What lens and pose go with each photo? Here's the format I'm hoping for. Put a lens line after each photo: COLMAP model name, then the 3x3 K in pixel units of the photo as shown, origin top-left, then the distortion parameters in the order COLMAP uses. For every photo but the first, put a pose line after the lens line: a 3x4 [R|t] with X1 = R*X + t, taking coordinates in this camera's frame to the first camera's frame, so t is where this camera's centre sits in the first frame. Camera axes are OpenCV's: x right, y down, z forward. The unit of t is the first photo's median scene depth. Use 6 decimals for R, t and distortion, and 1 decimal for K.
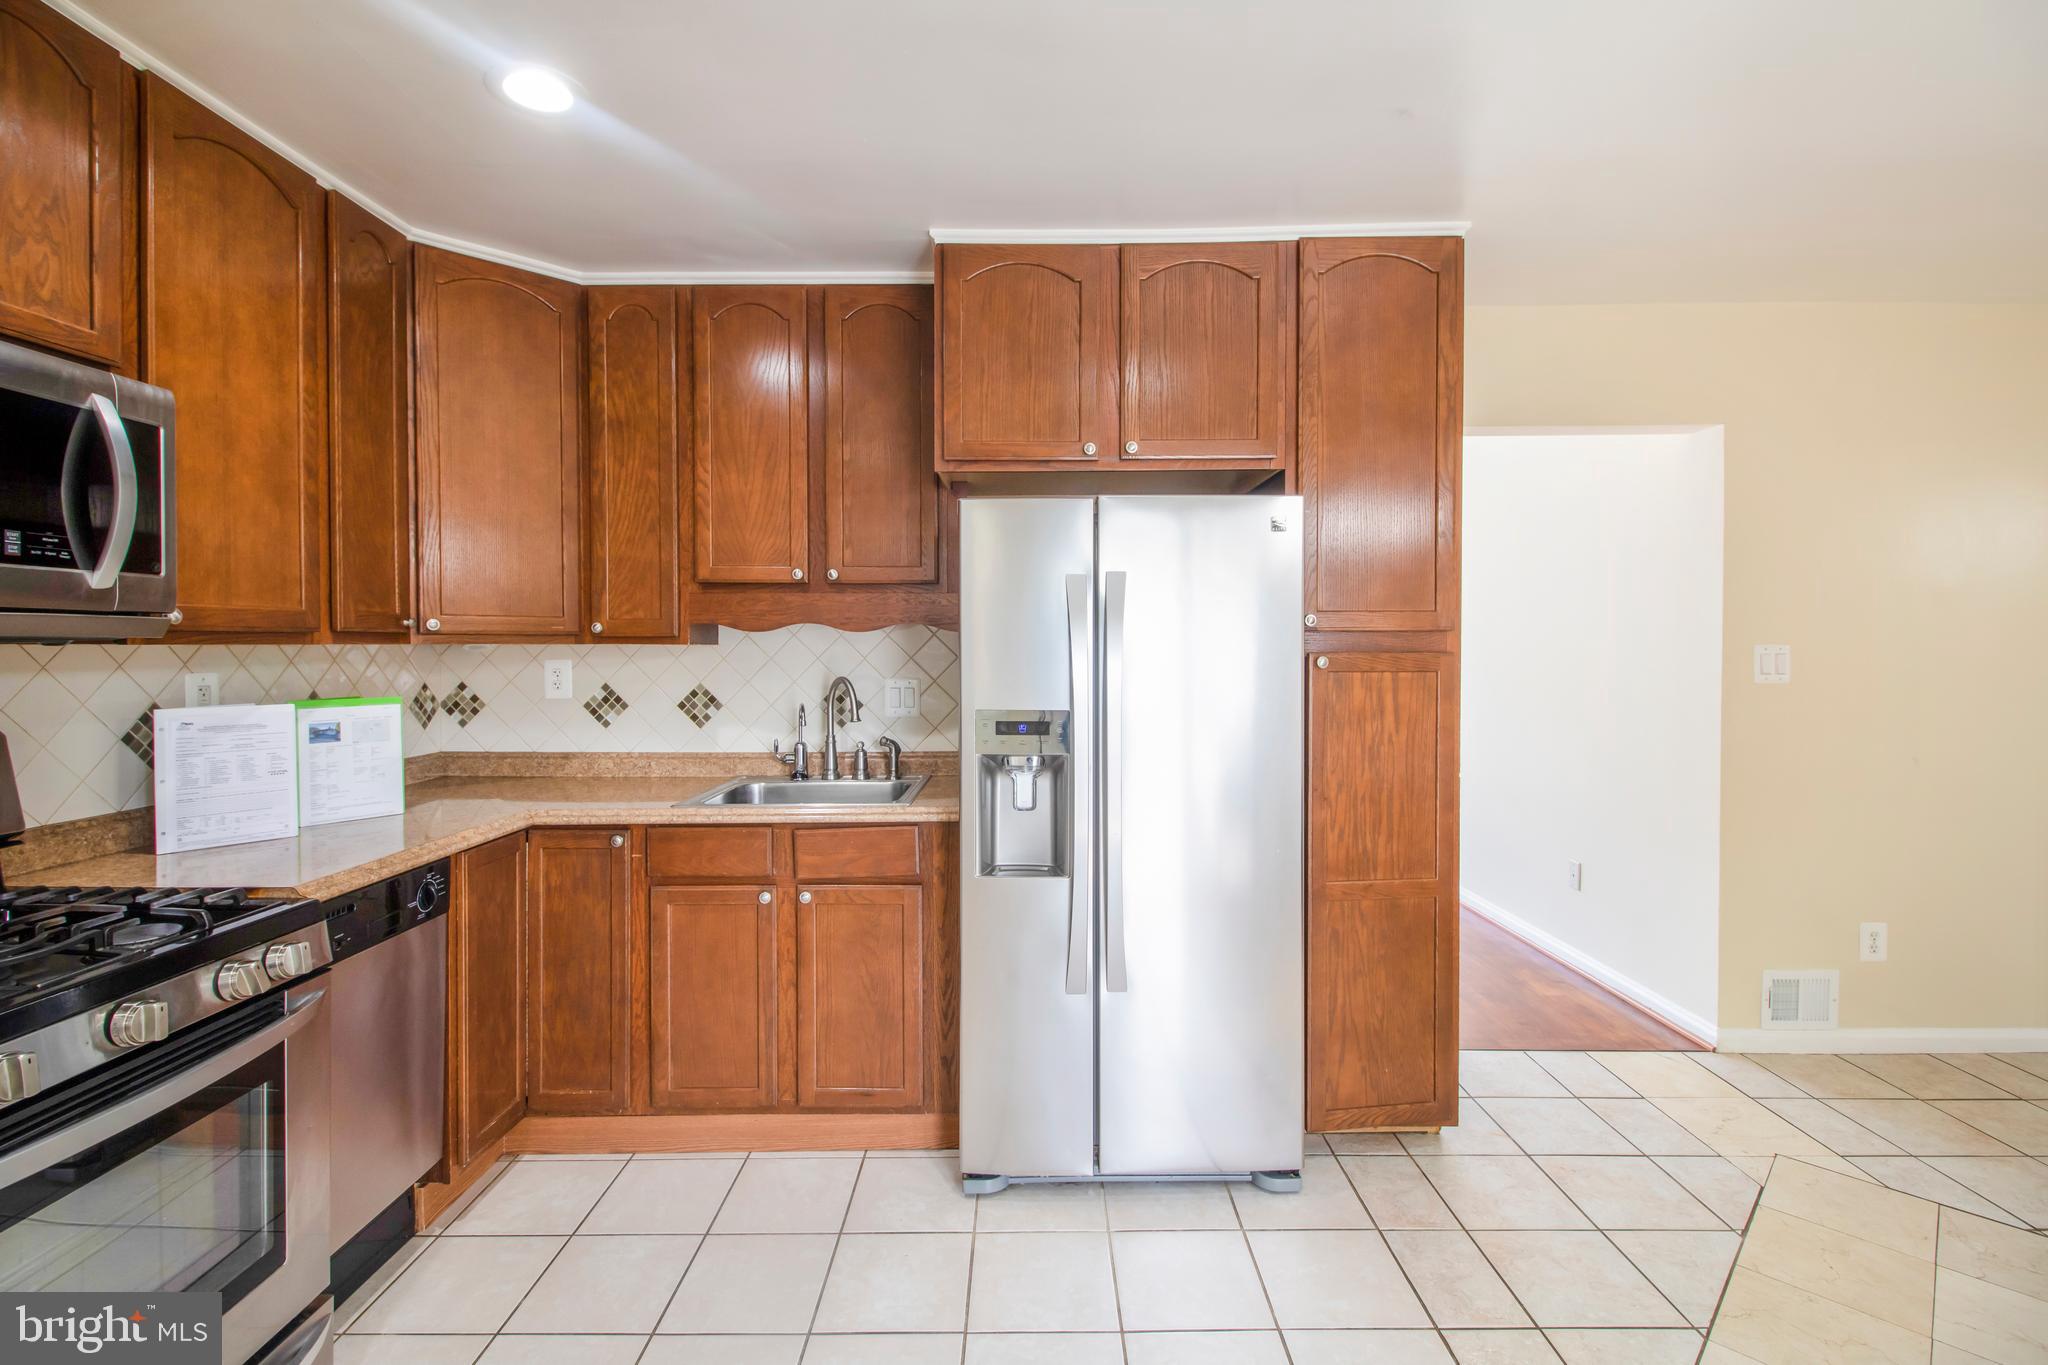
lens RADIAL K [[944.5, 0, 1017.8], [0, 944.5, 653.5], [0, 0, 1]] dist [0.000397, -0.003664]
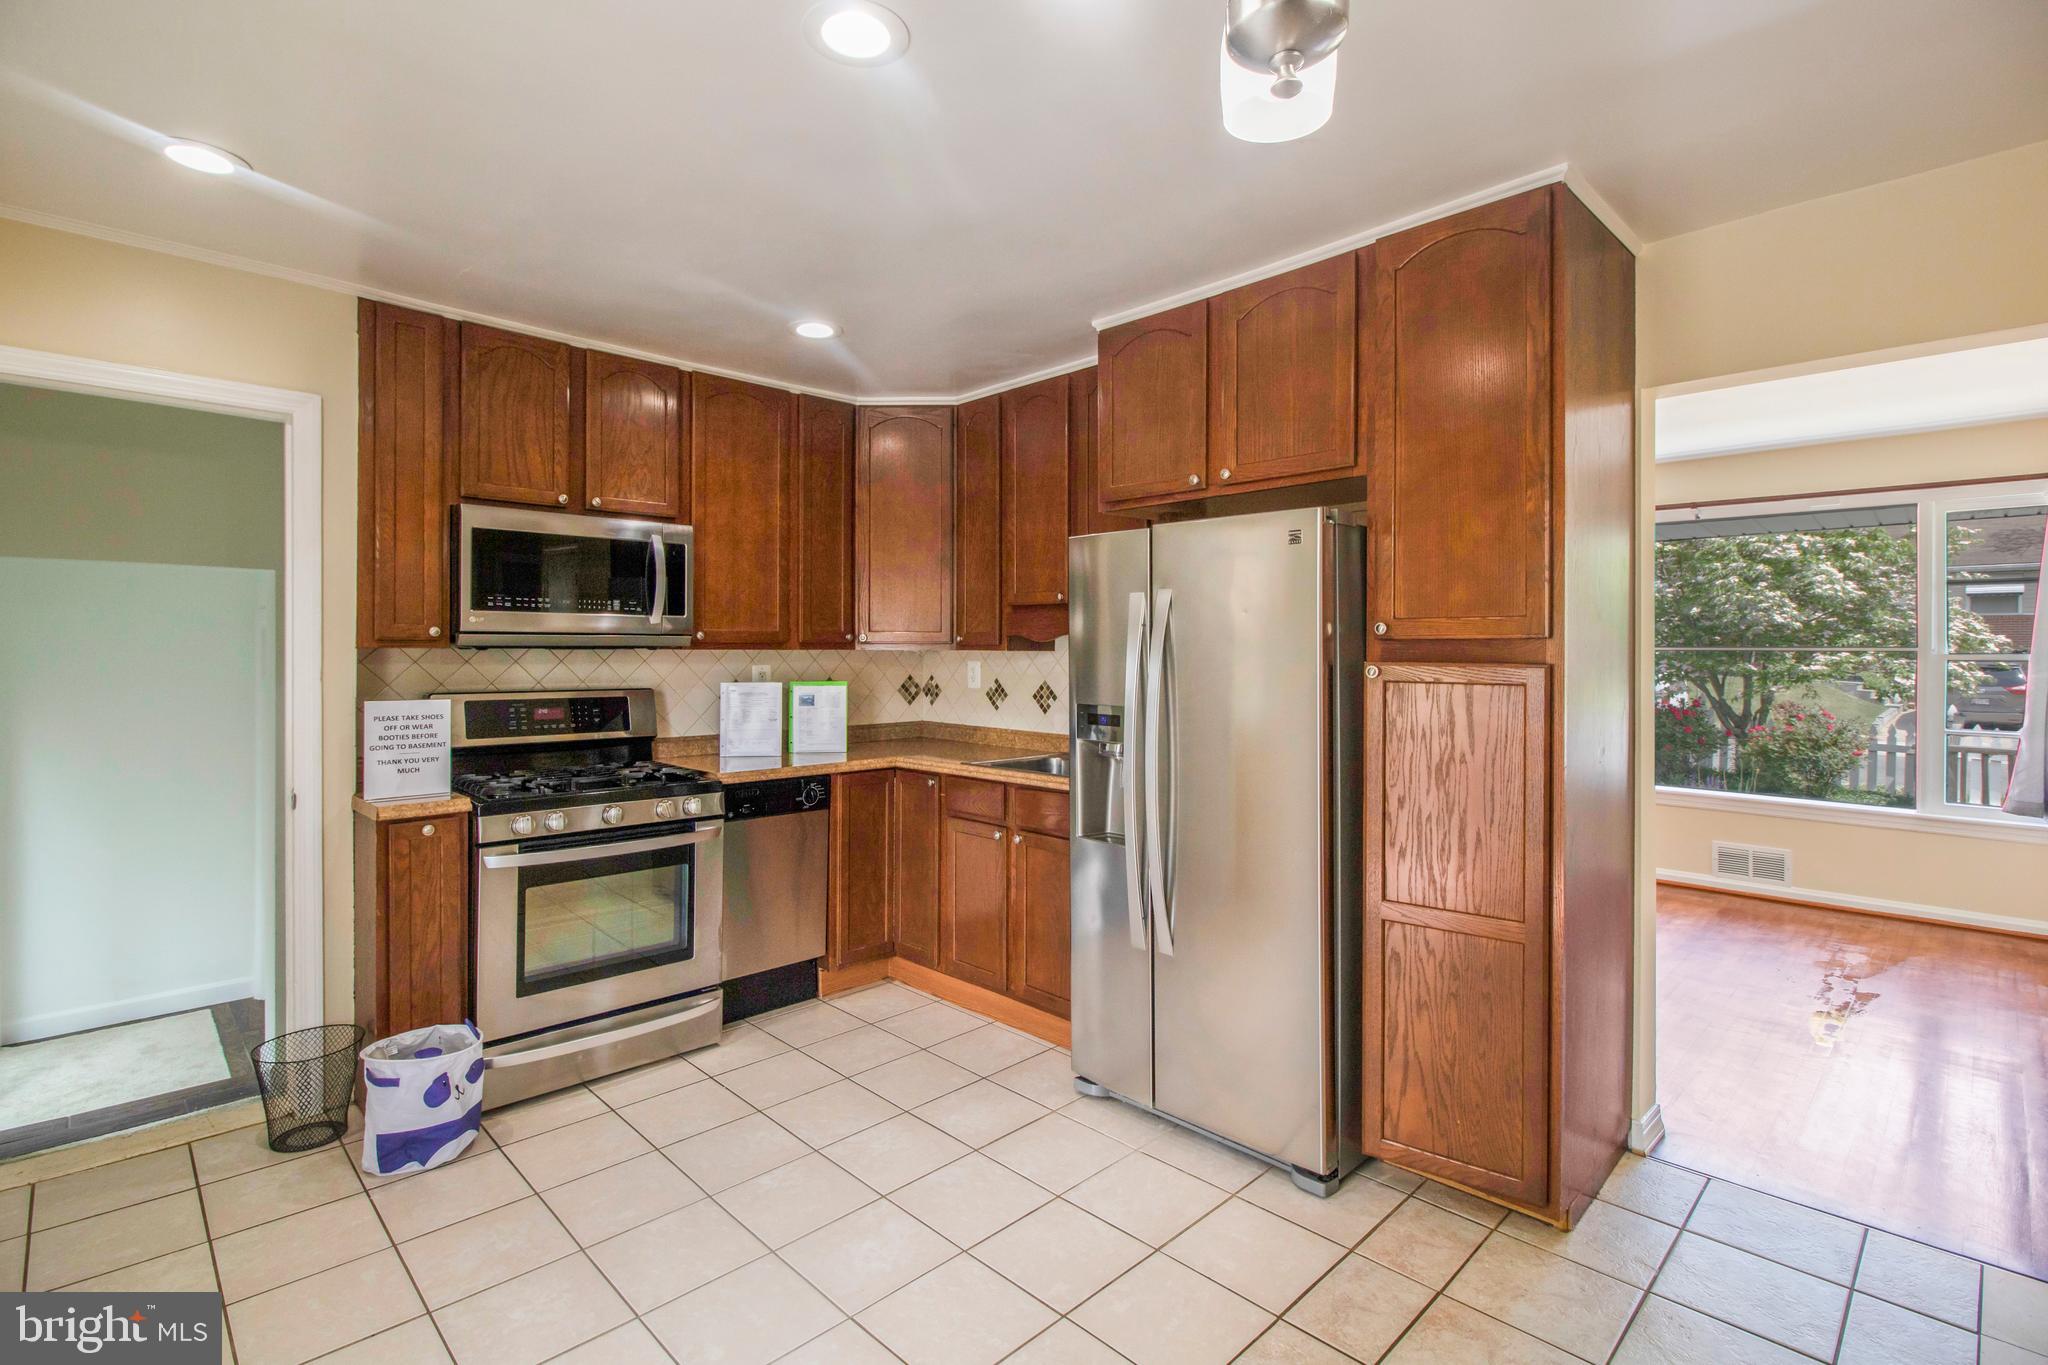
lens RADIAL K [[944.5, 0, 990.6], [0, 944.5, 645.2], [0, 0, 1]] dist [0.000397, -0.003664]
pose [[0.691773, 0.000898, -0.722115, 0.738265], [-0.011756, 0.999881, -0.010020, -0.004280], [0.722020, 0.015421, 0.691701, 0.037088]]
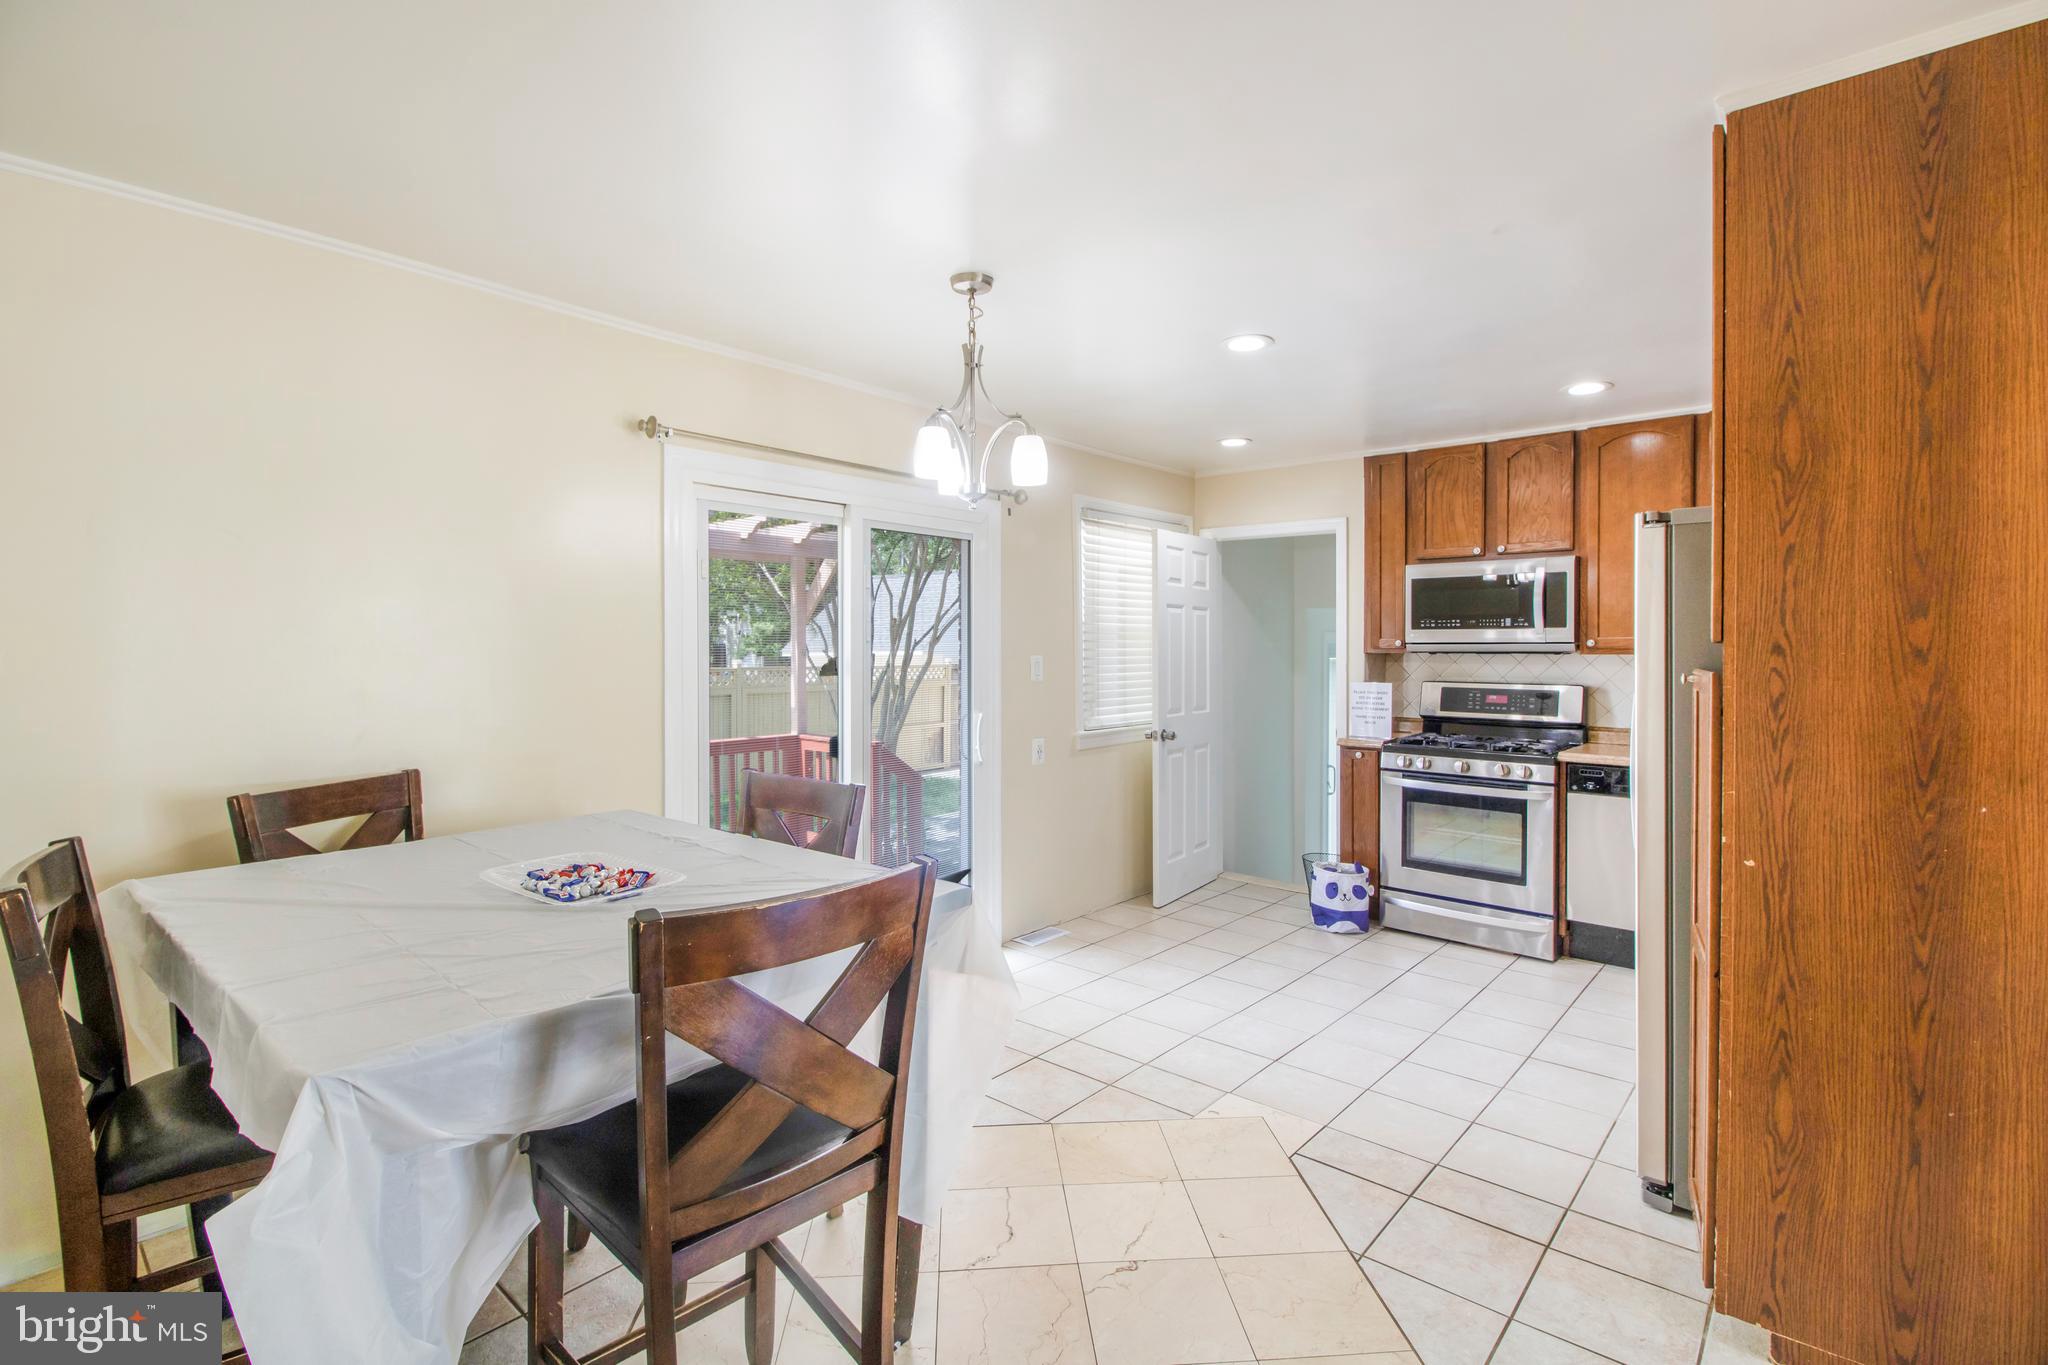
lens RADIAL K [[944.5, 0, 1053.4], [0, 944.5, 650.4], [0, 0, 1]] dist [0.000397, -0.003664]
pose [[-0.648553, -0.001037, -0.761168, 1.411985], [-0.011606, 0.999896, 0.008526, -0.018703], [0.761081, 0.014364, -0.648498, 1.137057]]
